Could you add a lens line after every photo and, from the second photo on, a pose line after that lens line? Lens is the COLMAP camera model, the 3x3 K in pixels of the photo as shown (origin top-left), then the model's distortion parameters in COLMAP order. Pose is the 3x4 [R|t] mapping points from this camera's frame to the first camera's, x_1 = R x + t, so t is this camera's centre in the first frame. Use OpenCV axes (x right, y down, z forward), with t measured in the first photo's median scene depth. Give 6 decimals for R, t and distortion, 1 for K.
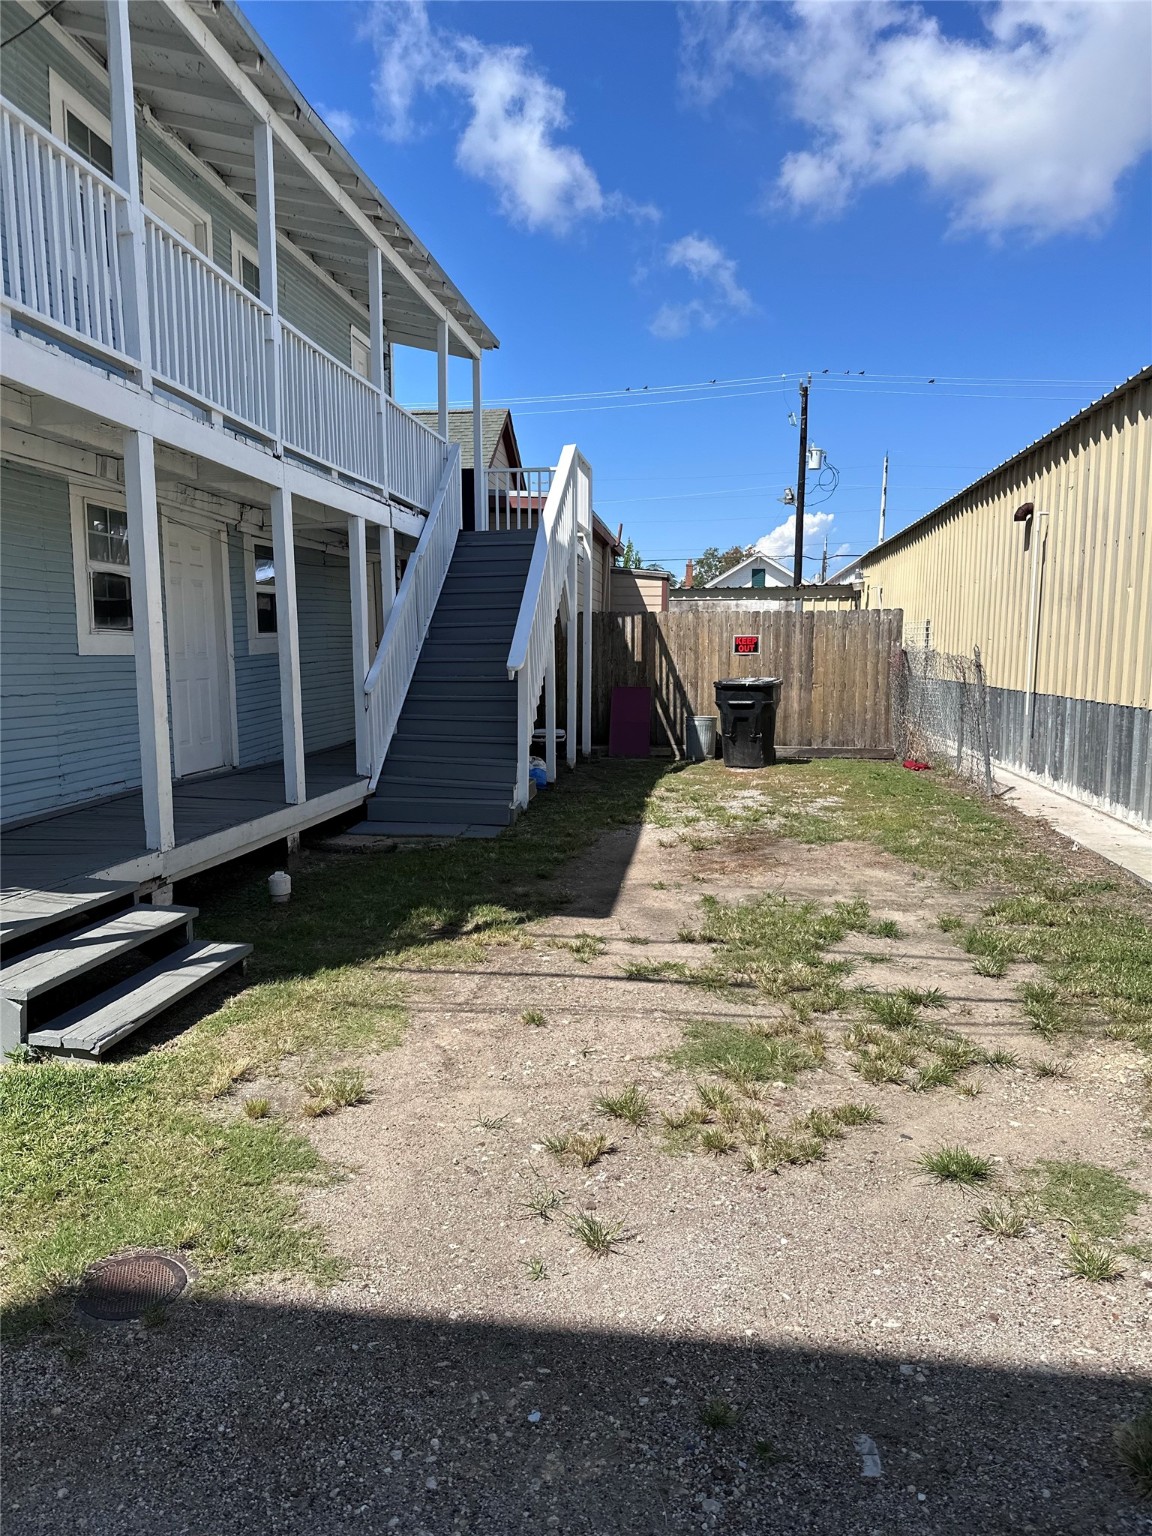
lens RADIAL K [[1062.6, 0, 576.0], [0, 1062.6, 768.0], [0, 0, 1]] dist [0.189129, -0.378389]
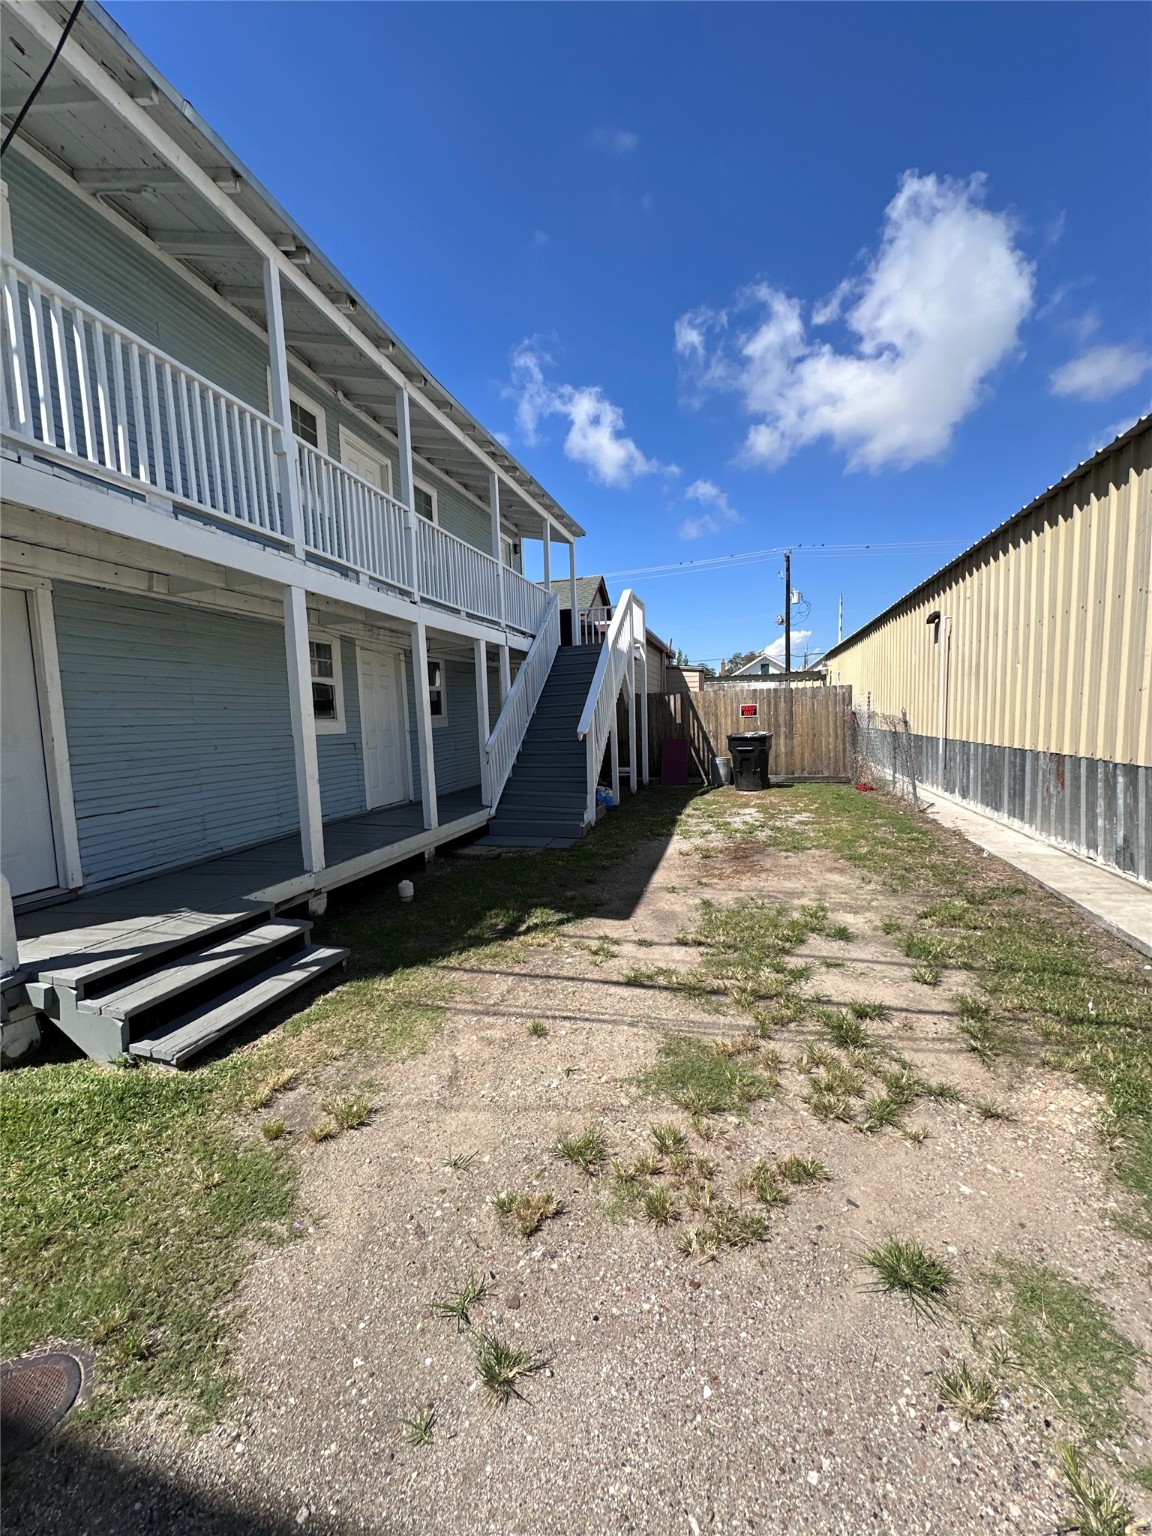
lens RADIAL K [[613.5, 0, 576.0], [0, 613.5, 768.0], [0, 0, 1]] dist [-0.001863, 0.000919]
pose [[0.990423, -0.022072, -0.136291, 0.057779], [0.018542, 0.999460, -0.027117, -0.024208], [0.136816, 0.024330, 0.990298, 0.165599]]
